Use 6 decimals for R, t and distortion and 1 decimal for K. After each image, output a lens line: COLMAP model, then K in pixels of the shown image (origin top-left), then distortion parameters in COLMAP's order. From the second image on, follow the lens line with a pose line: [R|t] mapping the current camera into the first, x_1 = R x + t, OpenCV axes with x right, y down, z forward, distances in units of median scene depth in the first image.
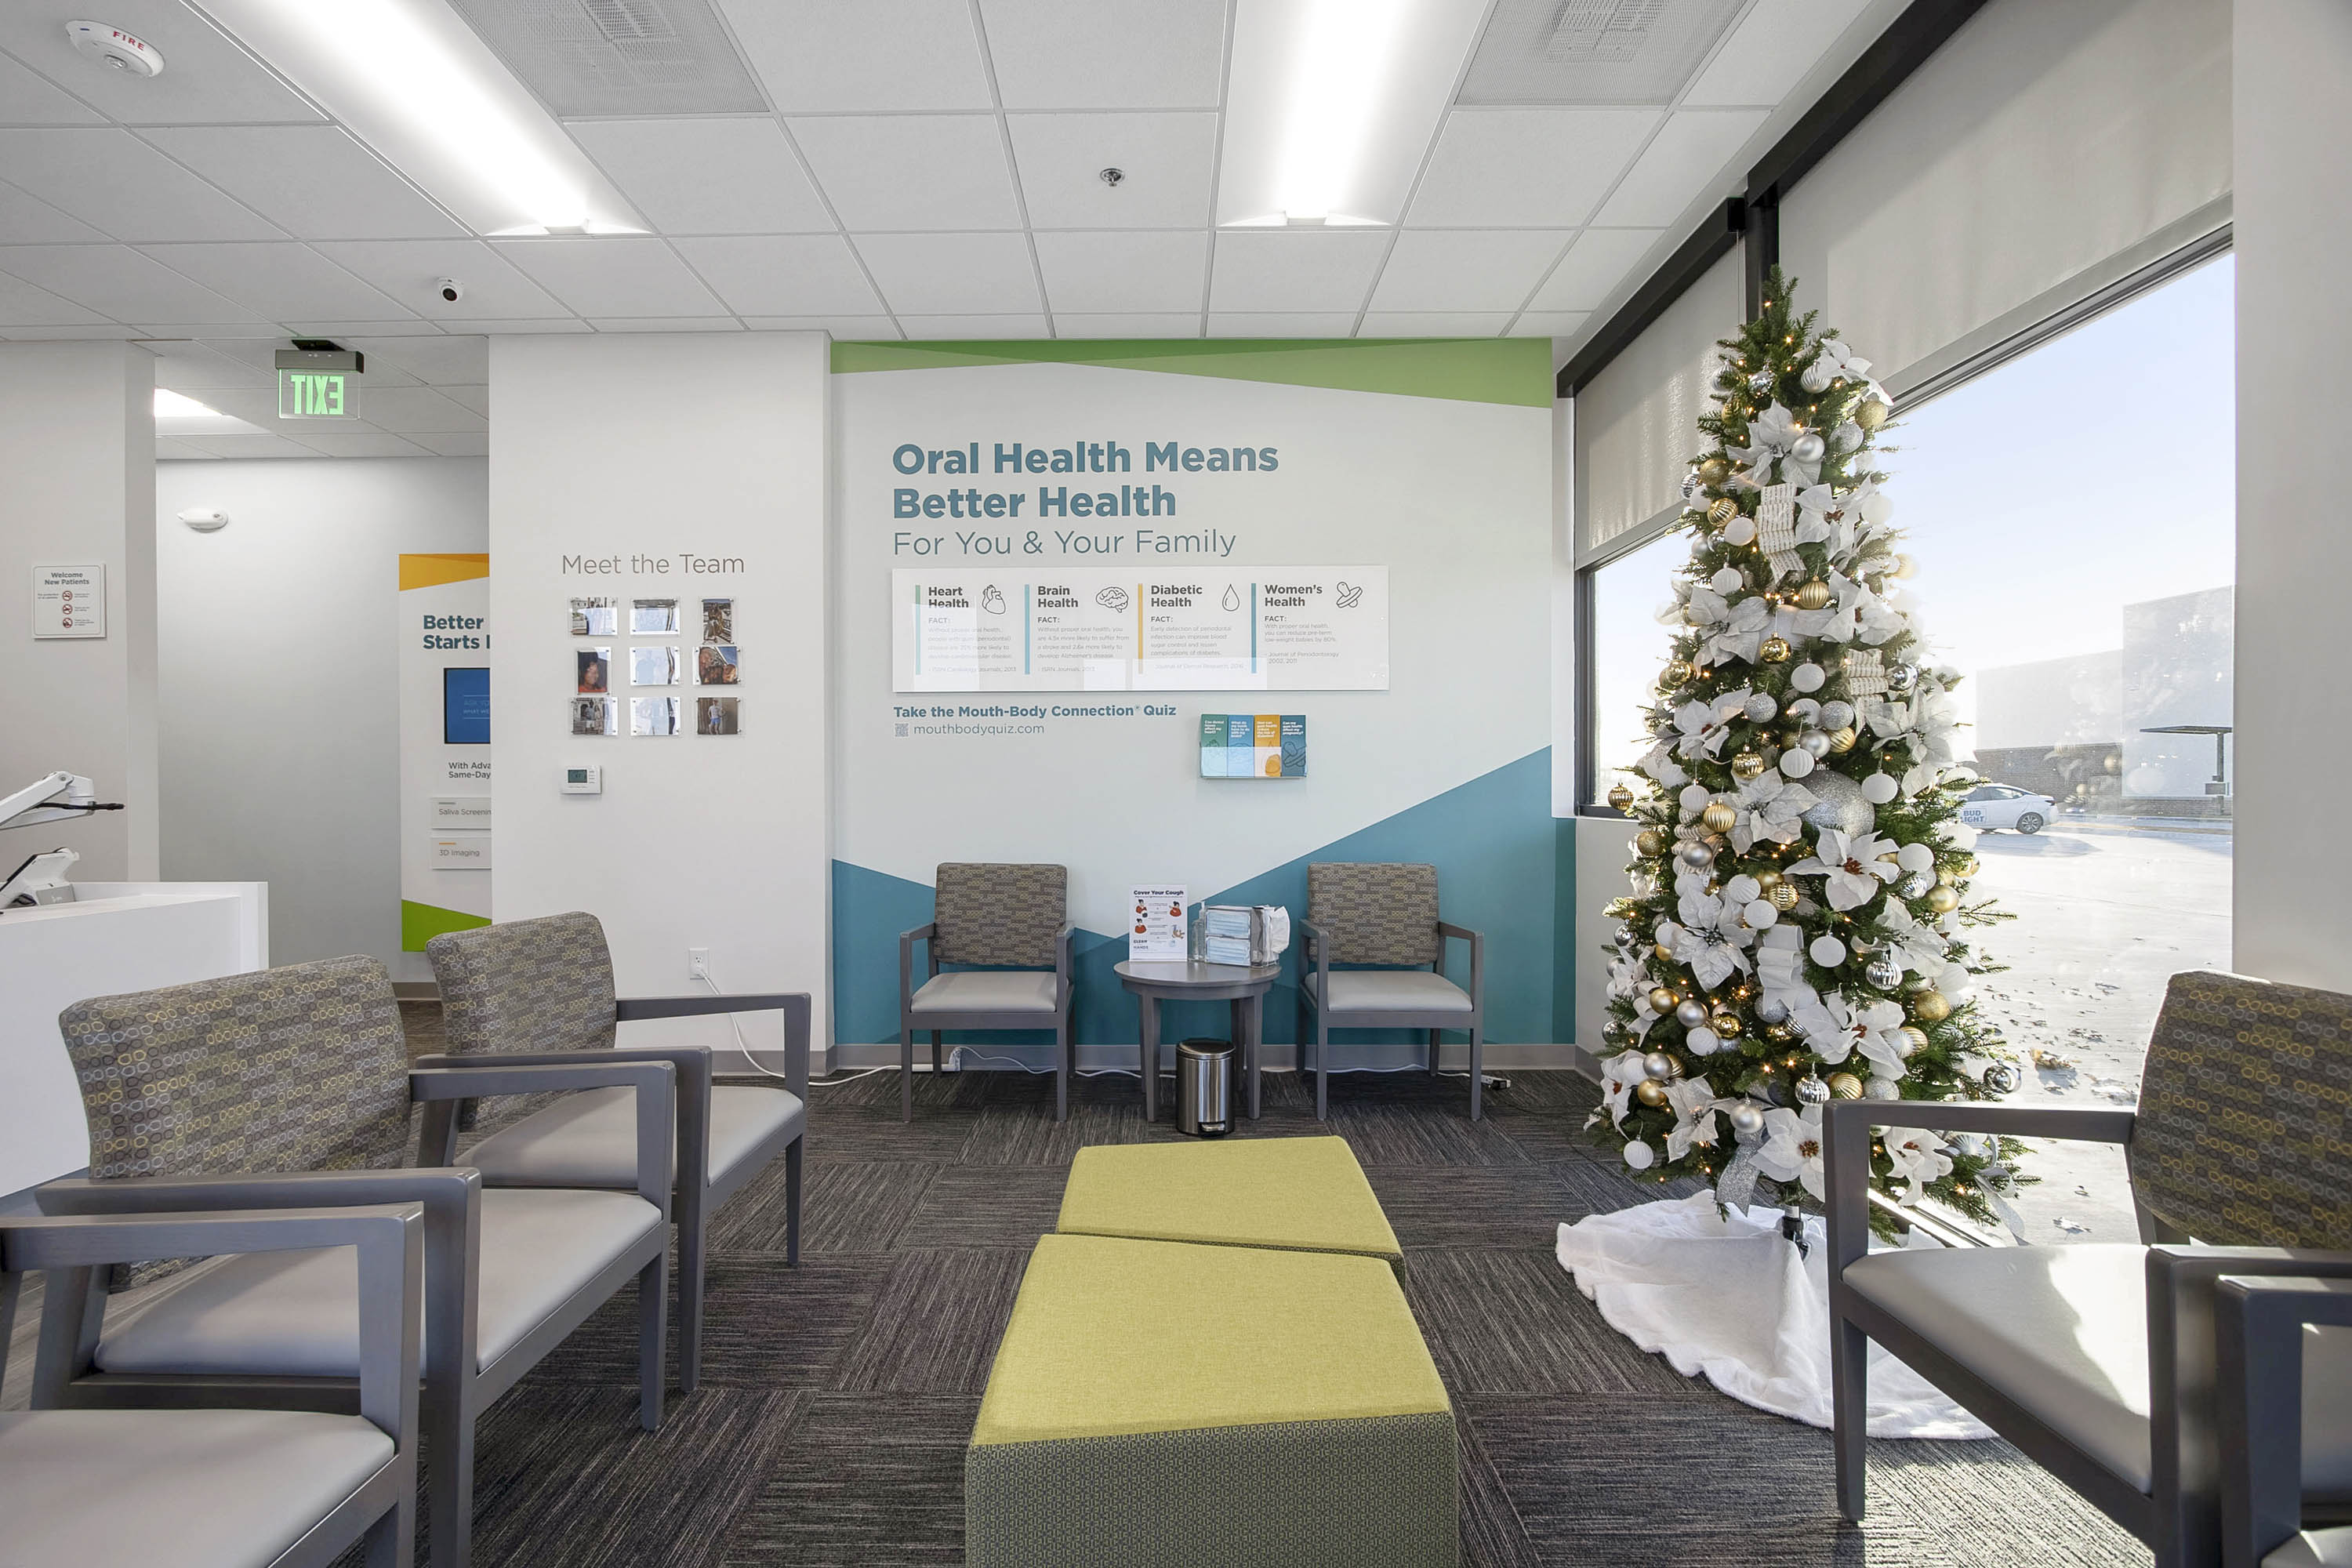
lens RADIAL K [[1048.9, 0, 1152.2], [0, 1048.9, 800.1], [0, 0, 1]] dist [-0.013898, 0.000939]
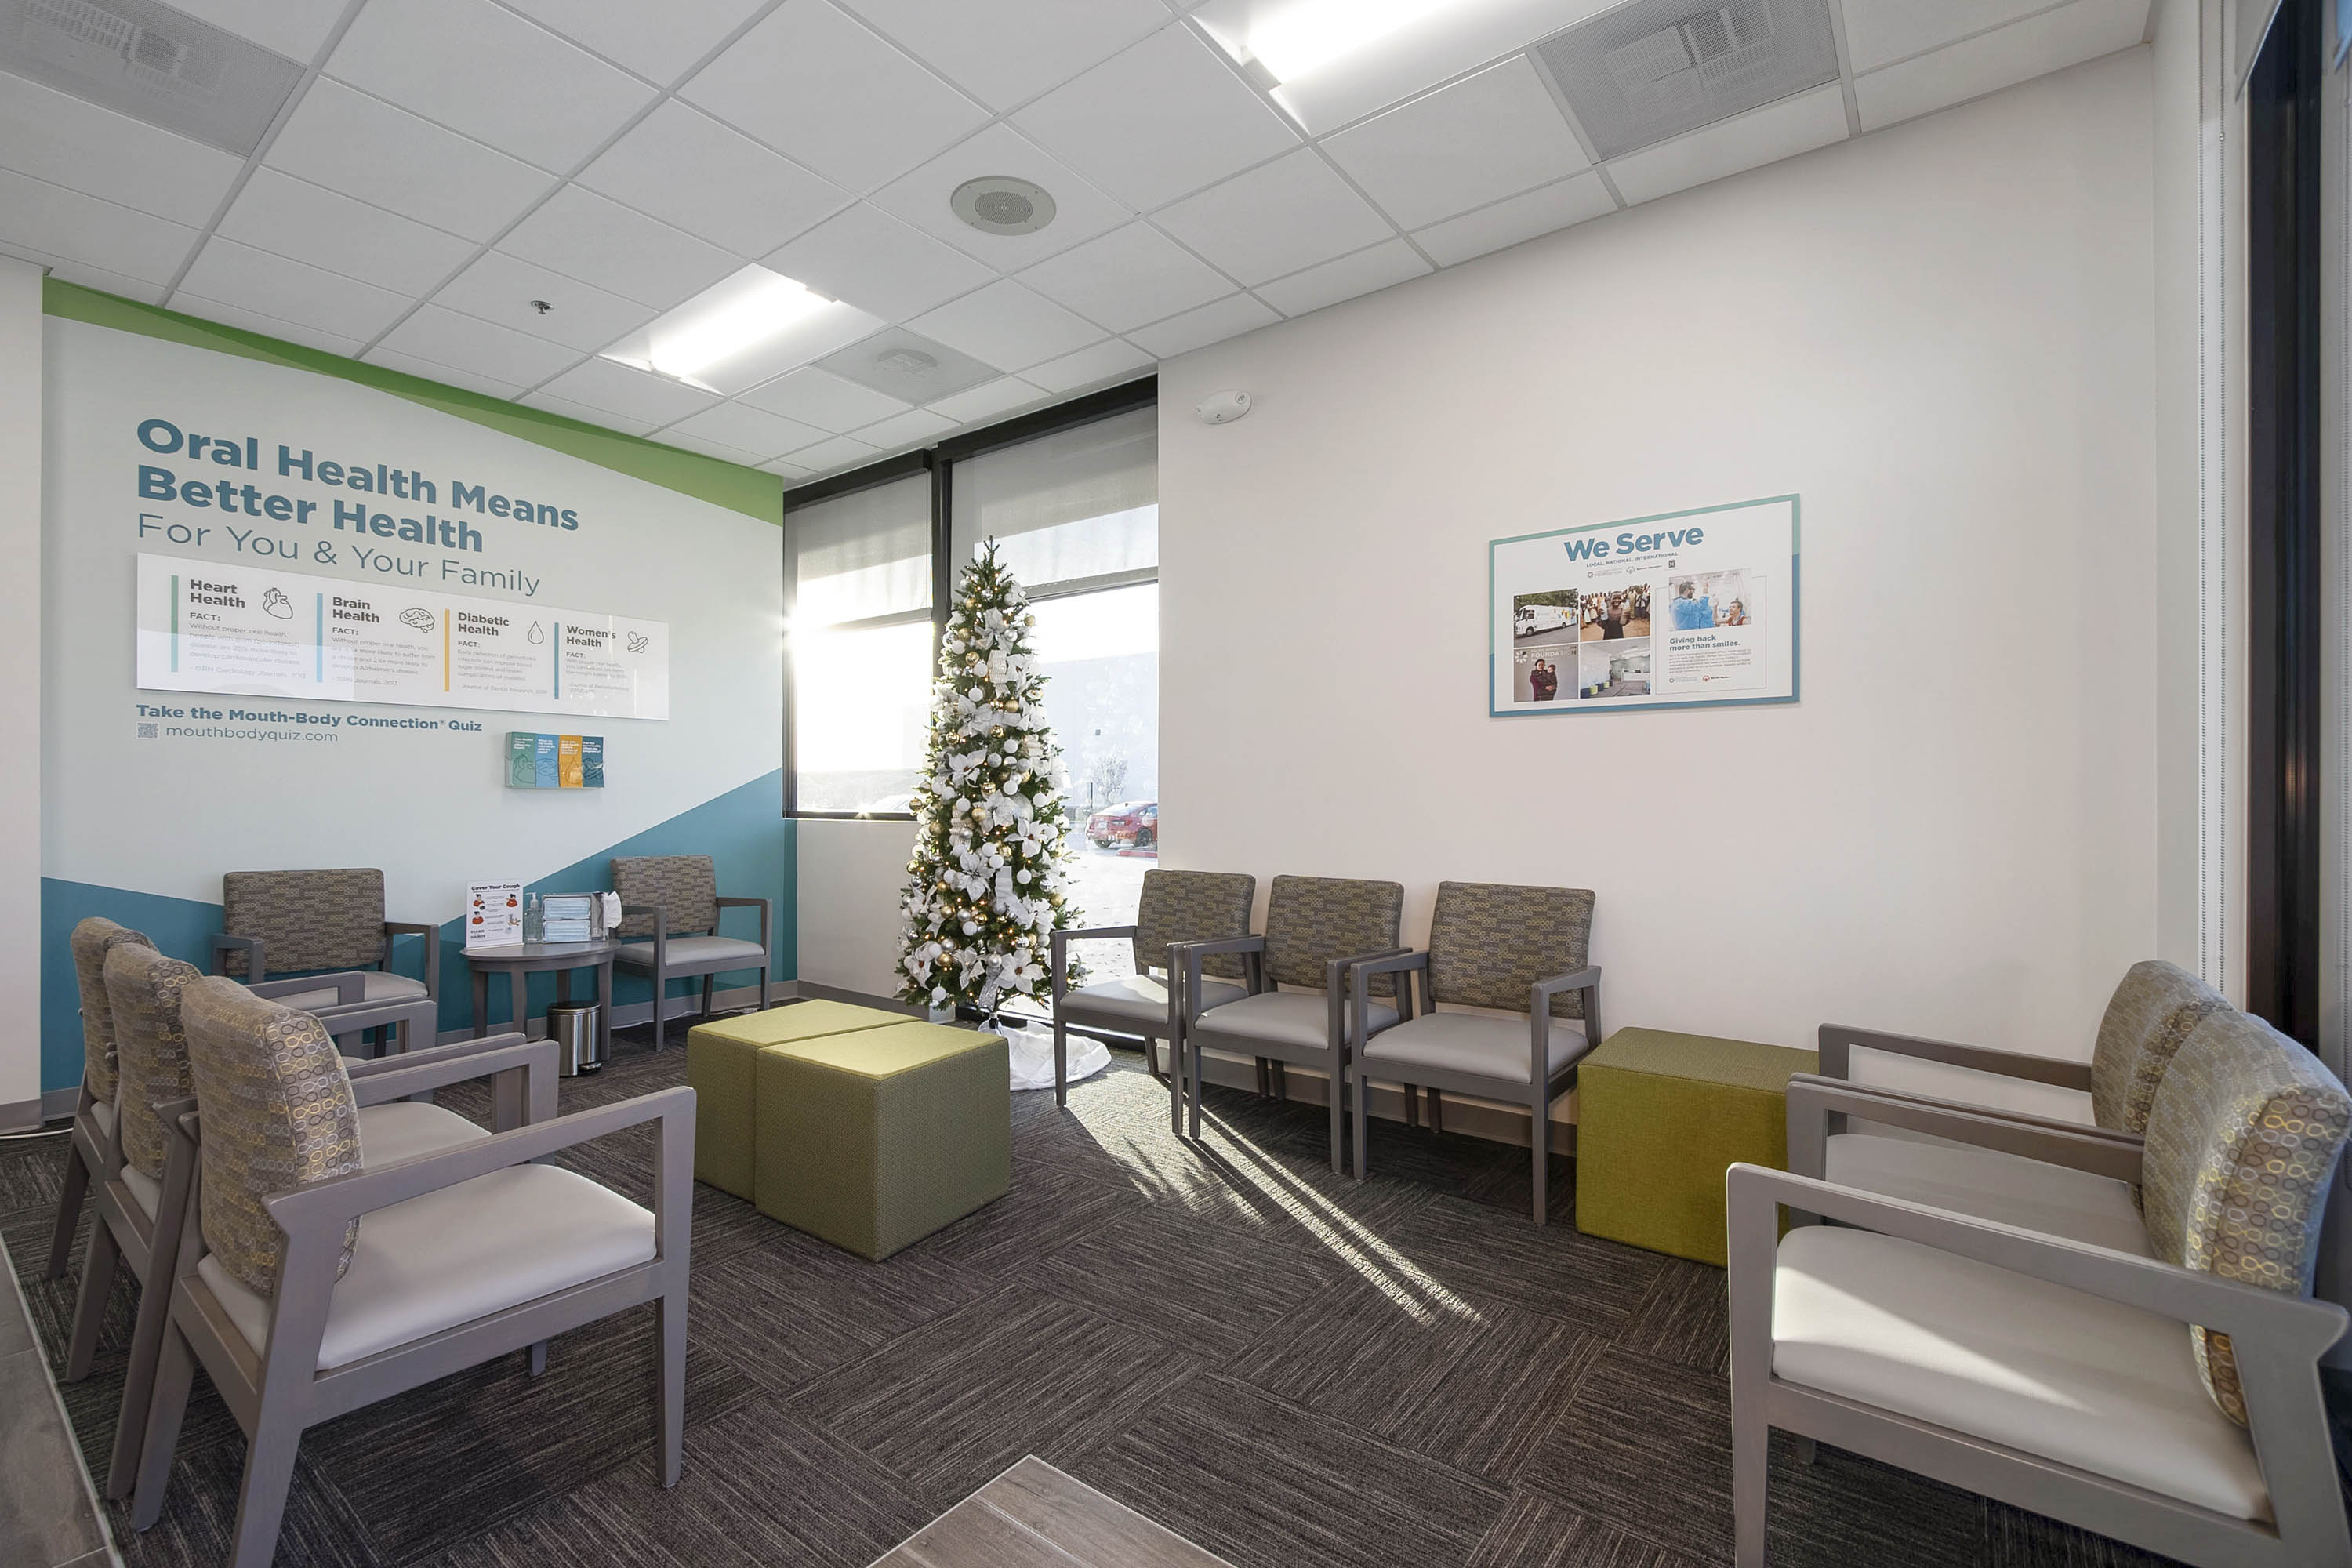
lens RADIAL K [[1048.9, 0, 1152.2], [0, 1048.9, 800.1], [0, 0, 1]] dist [-0.013898, 0.000939]
pose [[0.610546, 0.004010, 0.791971, -0.444204], [0.002372, 0.999973, -0.006892, 0.002105], [-0.791977, 0.006087, 0.610520, -0.256734]]
